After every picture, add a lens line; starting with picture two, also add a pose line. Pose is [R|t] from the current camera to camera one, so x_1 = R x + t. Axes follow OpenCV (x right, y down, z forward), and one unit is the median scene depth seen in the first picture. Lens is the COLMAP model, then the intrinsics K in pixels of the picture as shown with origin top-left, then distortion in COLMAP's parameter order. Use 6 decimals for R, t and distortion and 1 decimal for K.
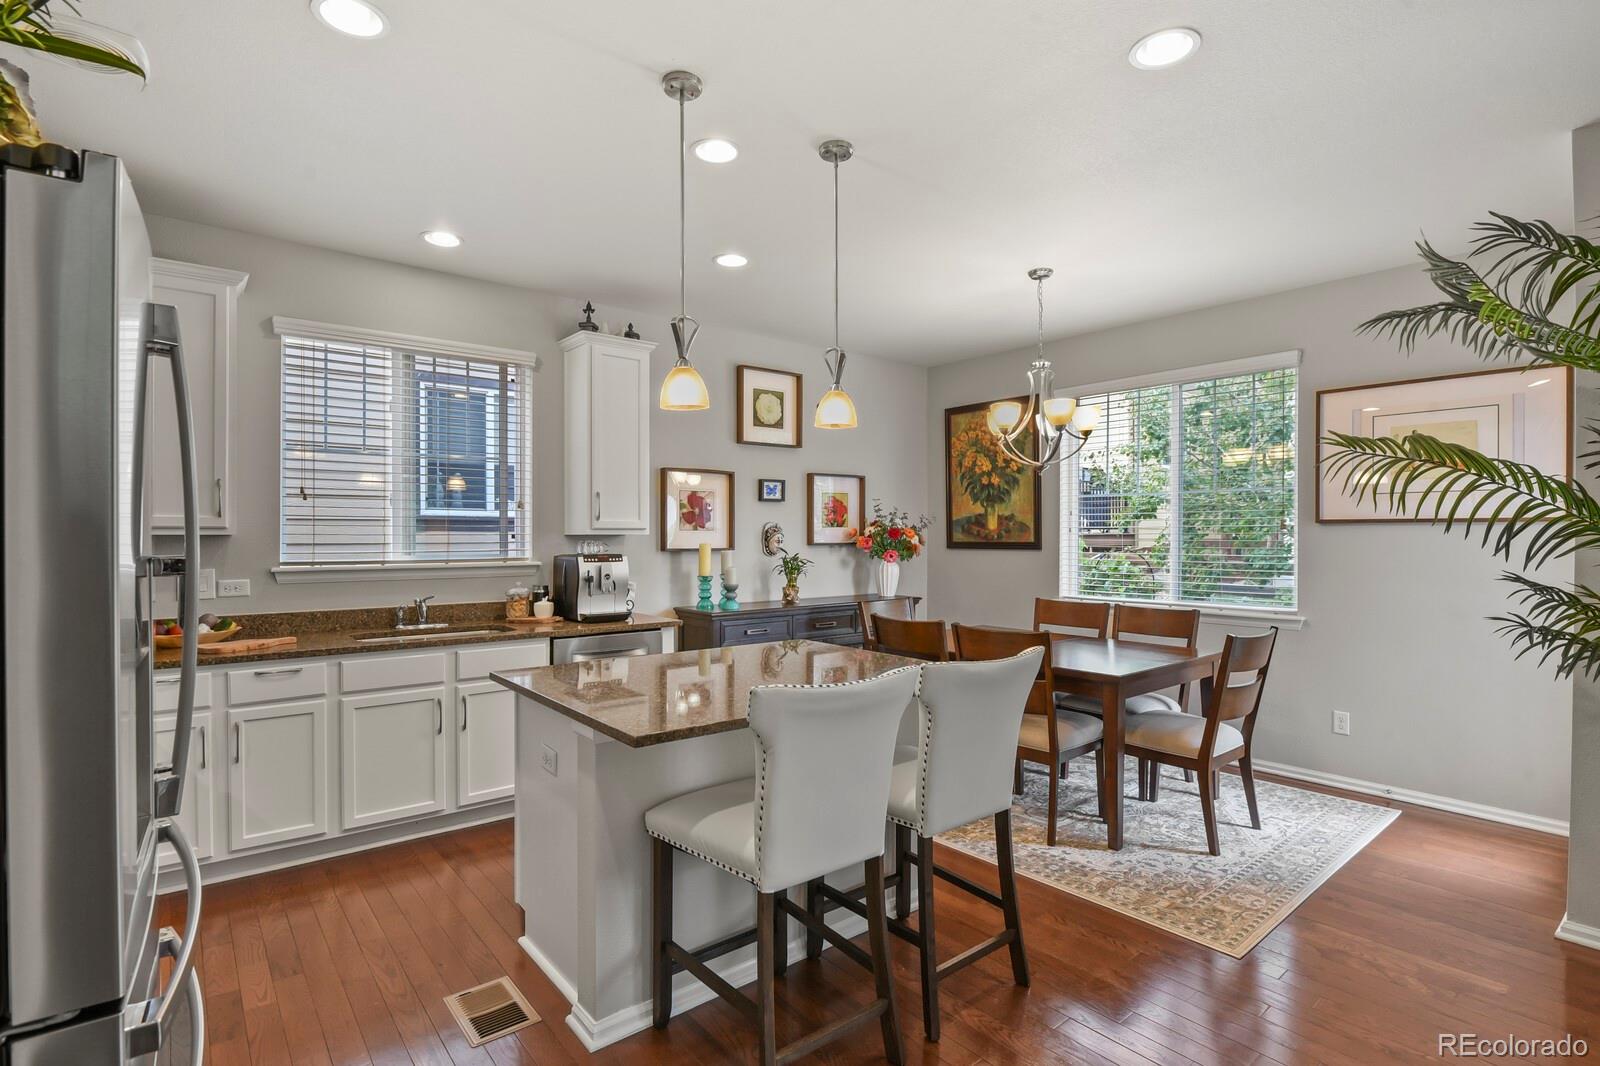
lens RADIAL K [[773.5, 0, 804.4], [0, 773.5, 543.4], [0, 0, 1]] dist [-0.007891, -0.004554]
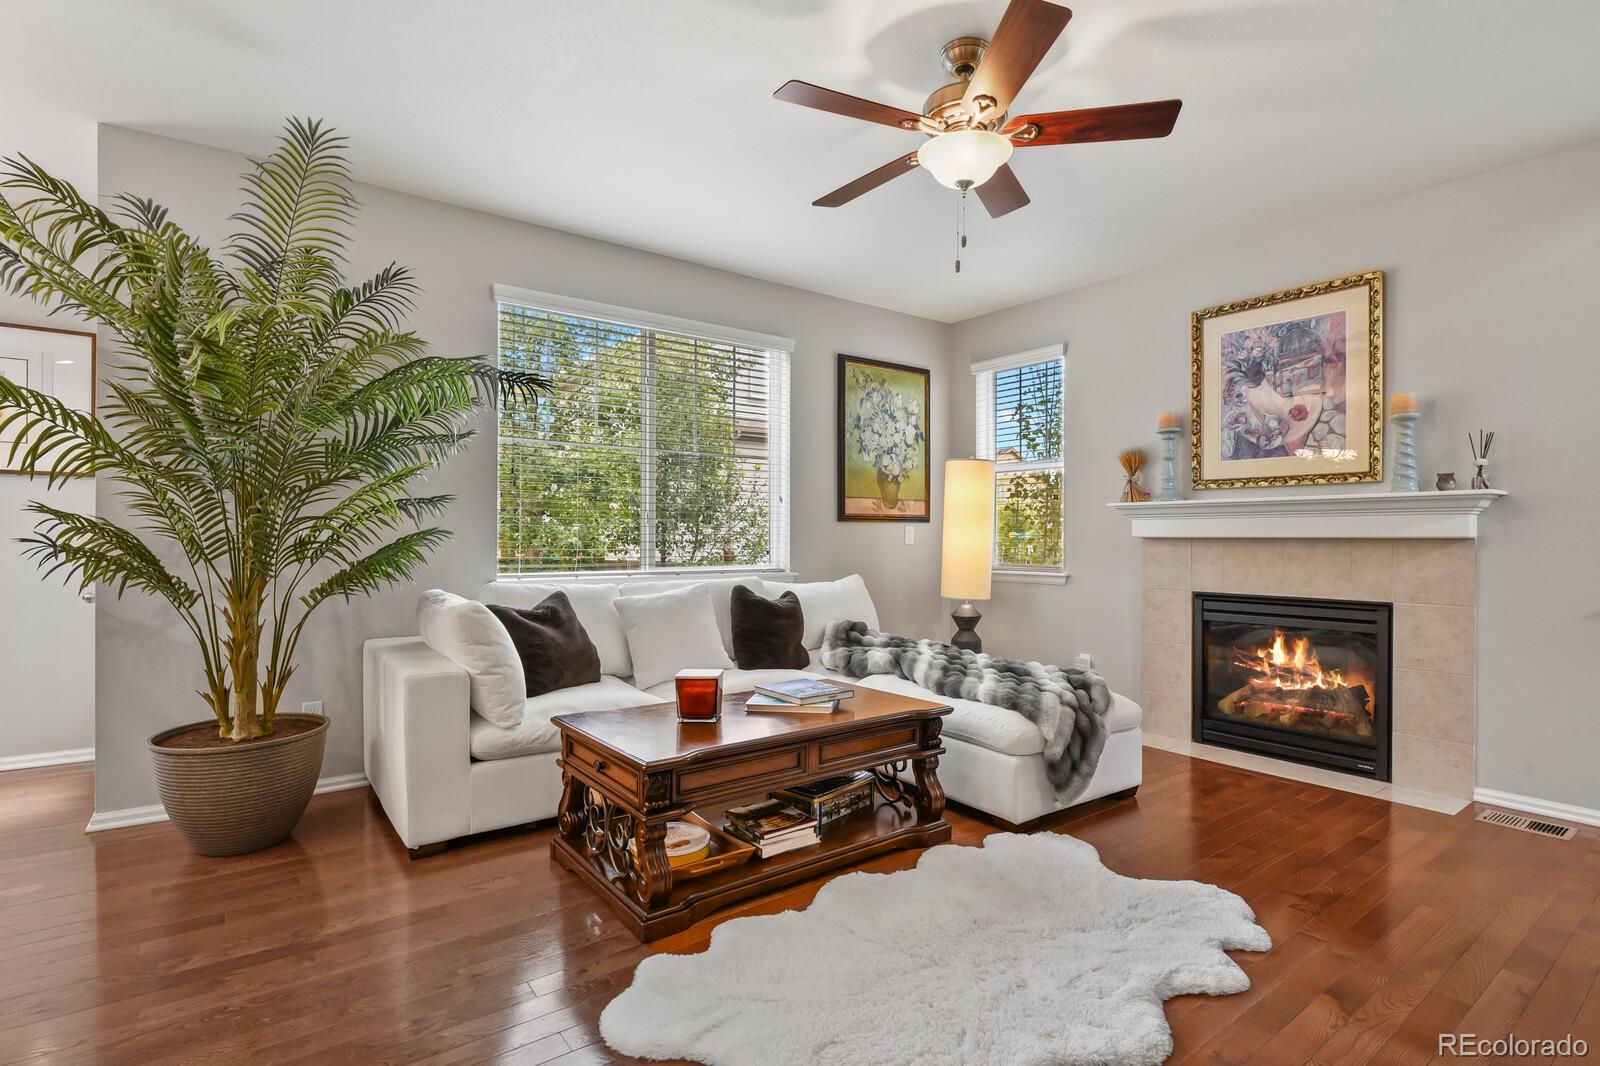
lens RADIAL K [[773.5, 0, 802.2], [0, 773.5, 536.1], [0, 0, 1]] dist [-0.007891, -0.004554]
pose [[0.050690, 0.002639, 0.998711, -0.055123], [0.006273, 0.999976, -0.002961, 0.056914], [-0.998695, 0.006415, 0.050672, -0.073692]]
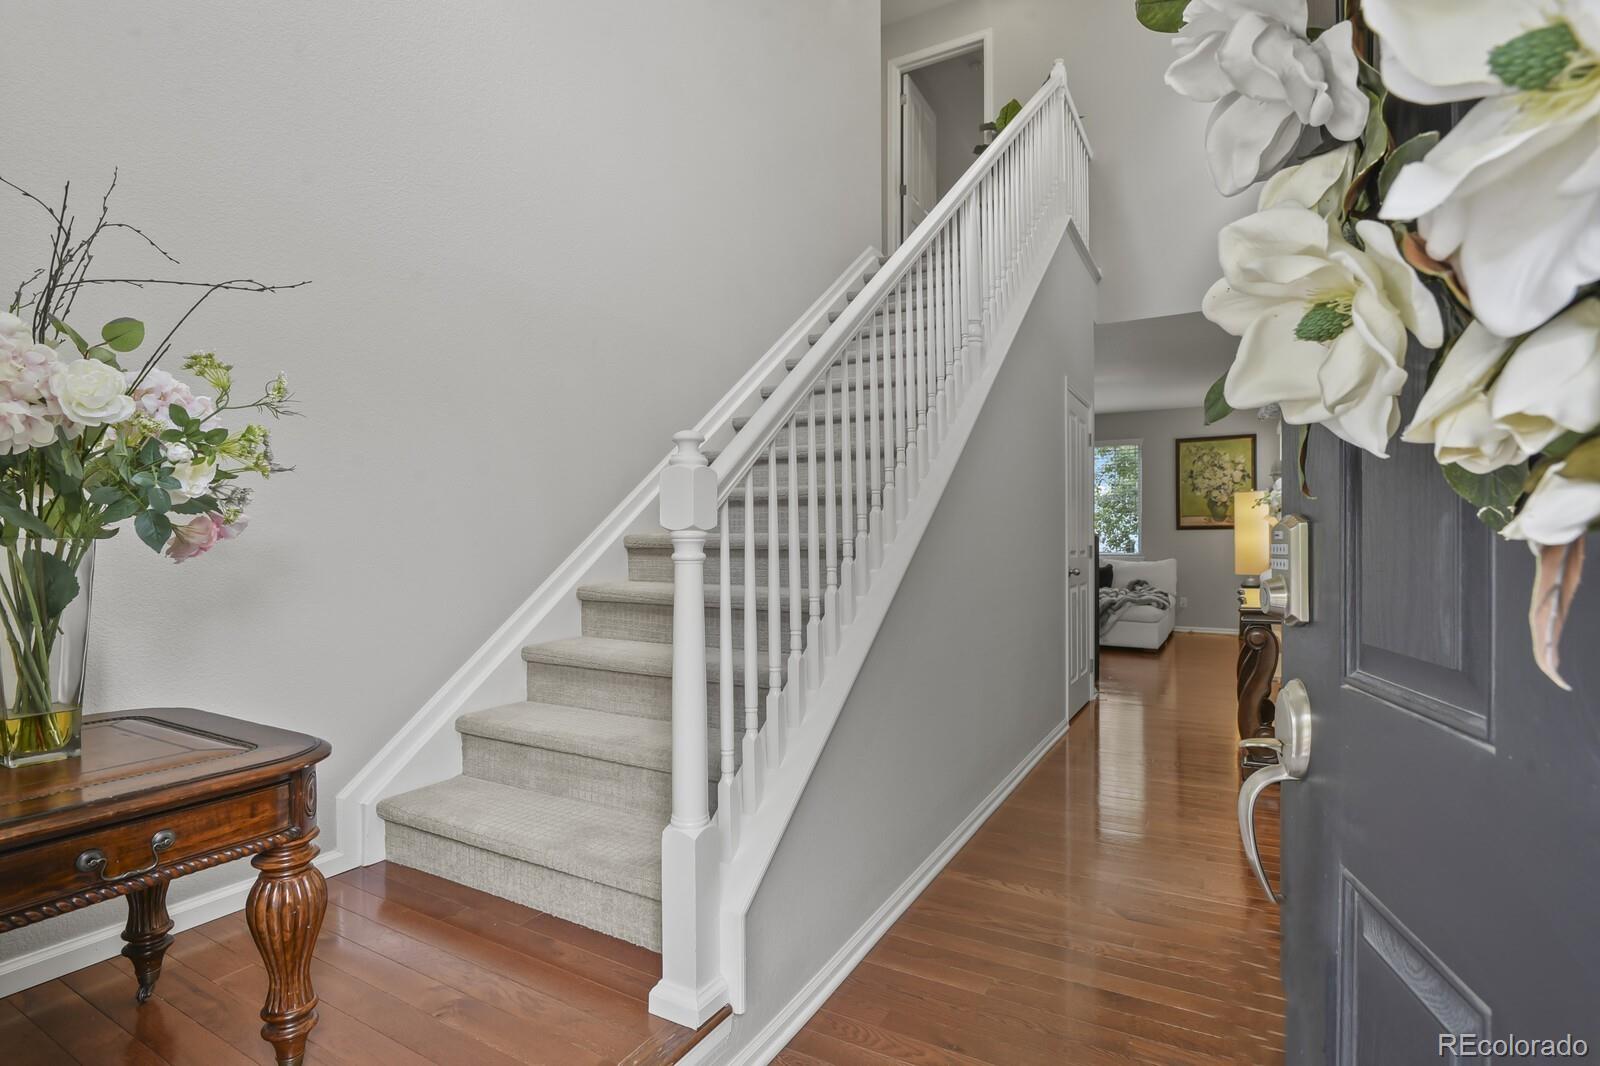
lens RADIAL K [[773.5, 0, 788.6], [0, 773.5, 545.9], [0, 0, 1]] dist [-0.007891, -0.004554]
pose [[0.935482, -0.006764, 0.353310, -0.712425], [0.008272, 0.999962, -0.002759, 0.074473], [-0.353278, 0.005503, 0.935502, -1.849312]]
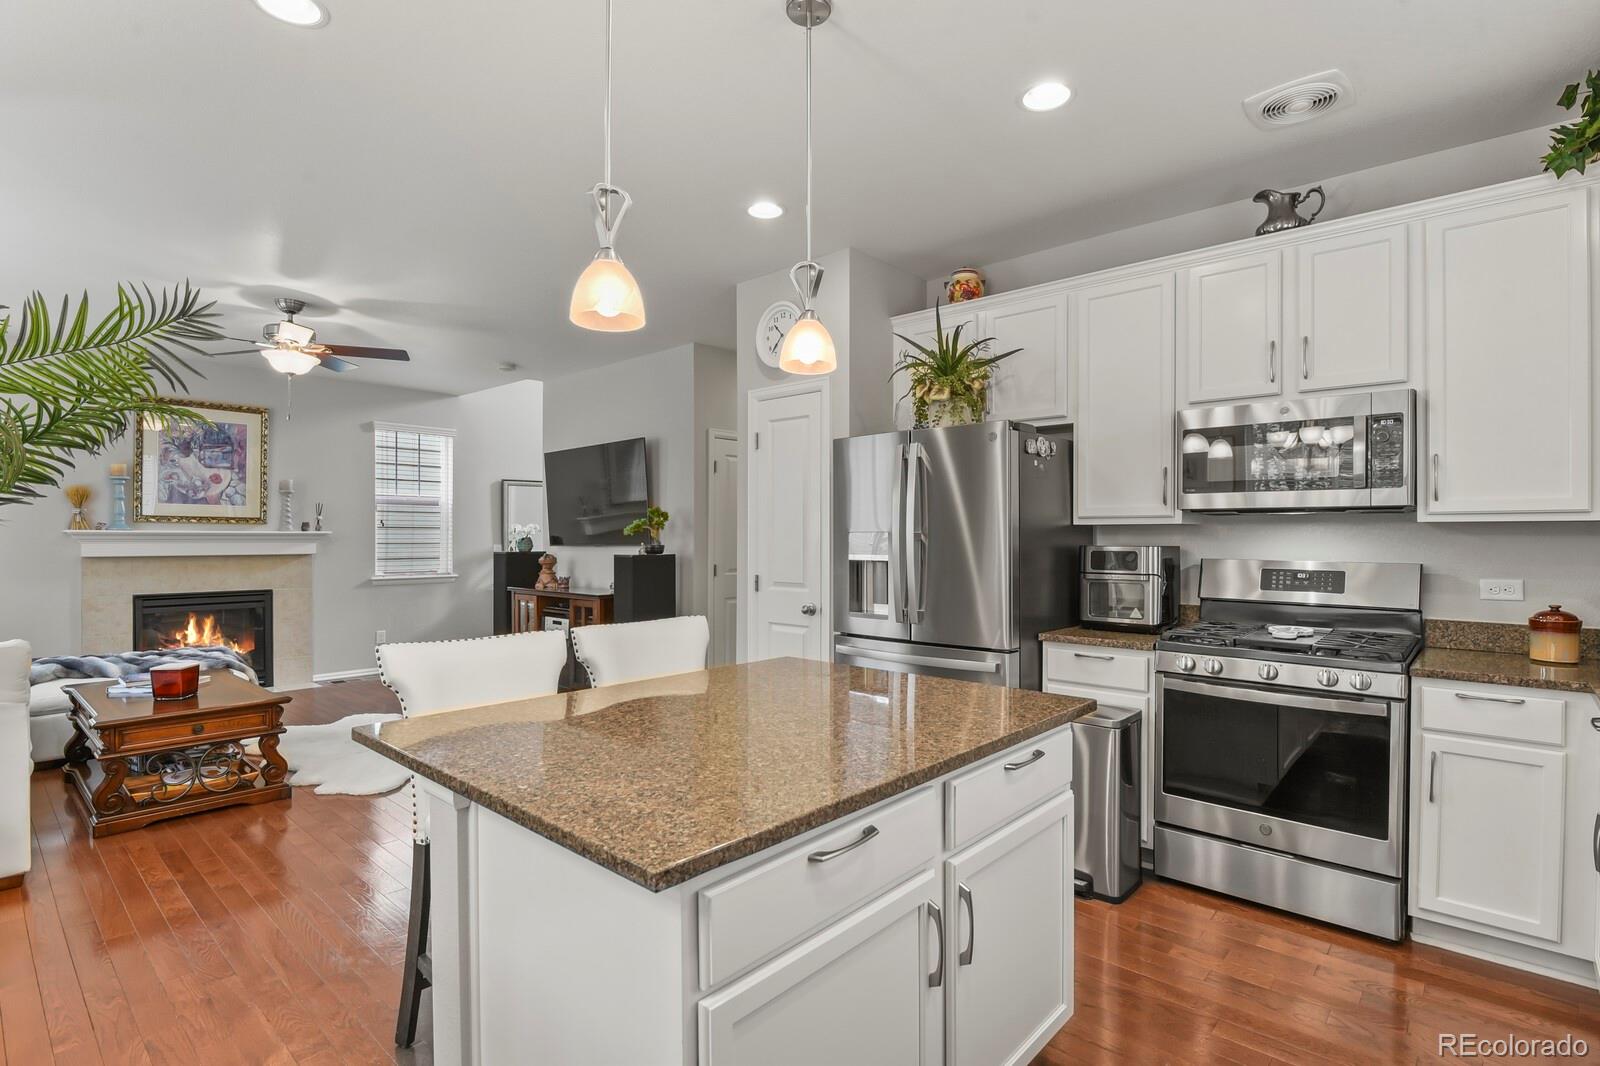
lens RADIAL K [[773.5, 0, 804.5], [0, 773.5, 540.1], [0, 0, 1]] dist [-0.007891, -0.004554]
pose [[-0.988756, -0.002042, -0.149526, -0.015987], [-0.004172, 0.999894, 0.013935, 0.002057], [0.149482, 0.014402, -0.988660, 1.094732]]
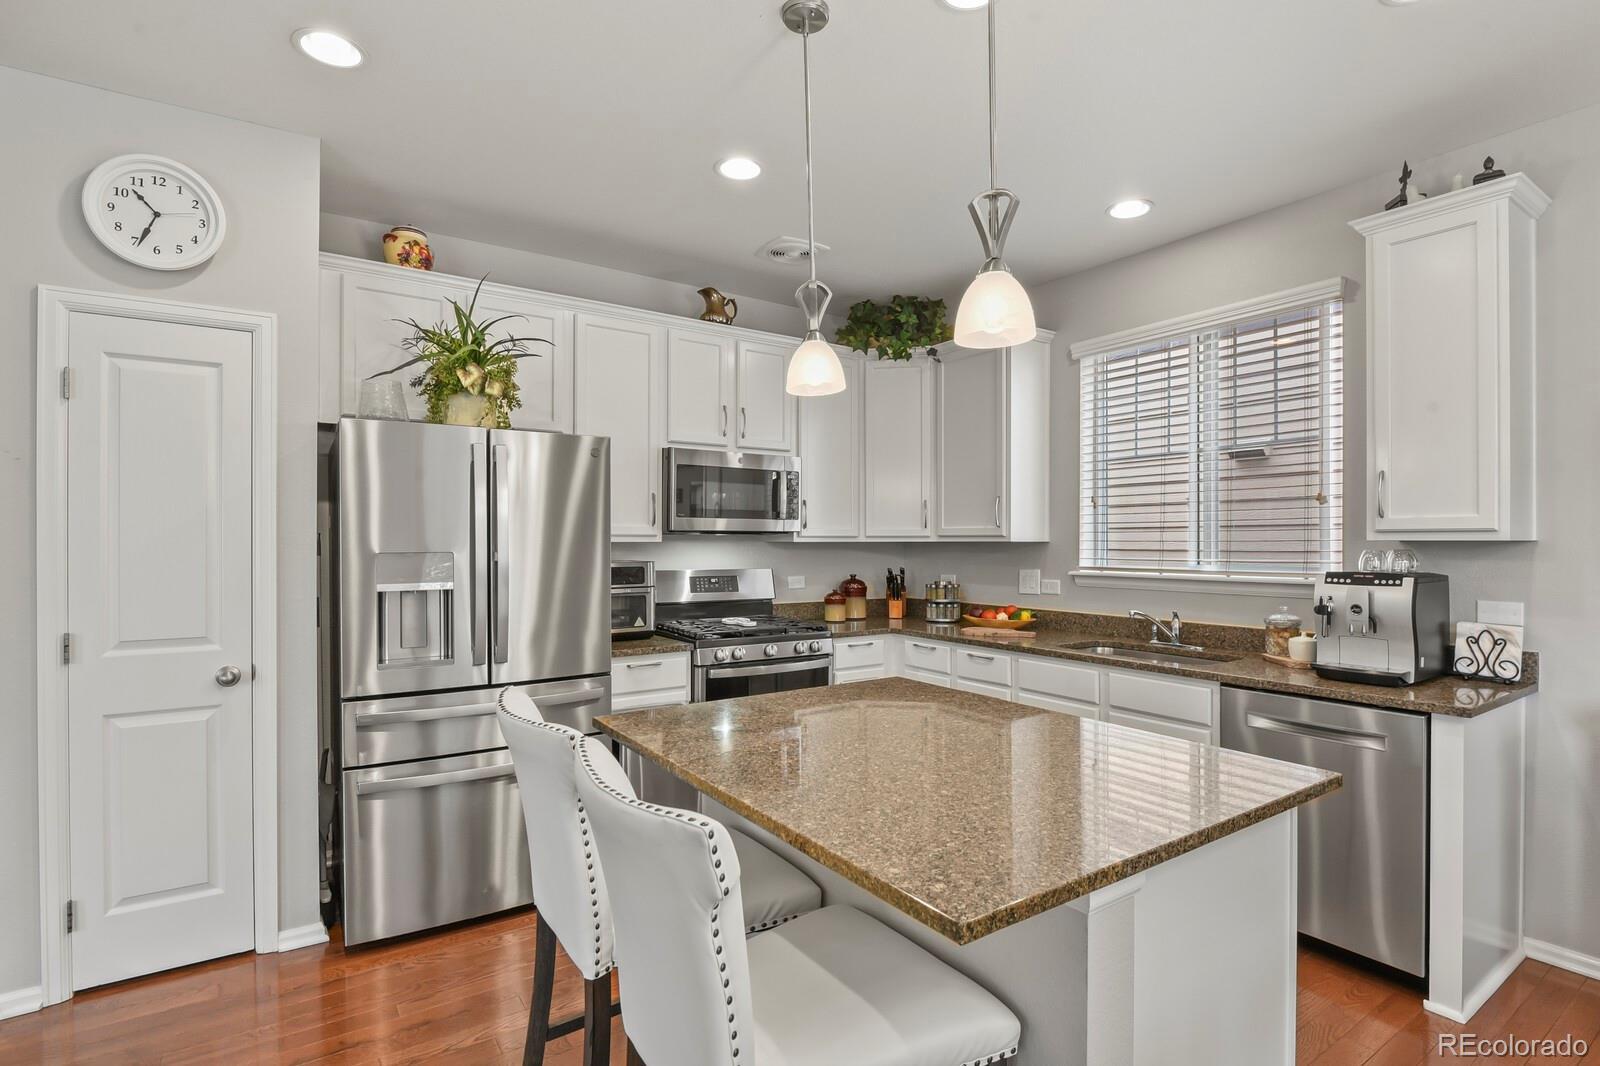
lens RADIAL K [[773.5, 0, 796.9], [0, 773.5, 540.2], [0, 0, 1]] dist [-0.007891, -0.004554]
pose [[-0.091091, -0.003112, -0.995838, 0.400667], [-0.007792, 0.999967, -0.002412, -0.006530], [0.995812, 0.007540, -0.091112, 0.620861]]
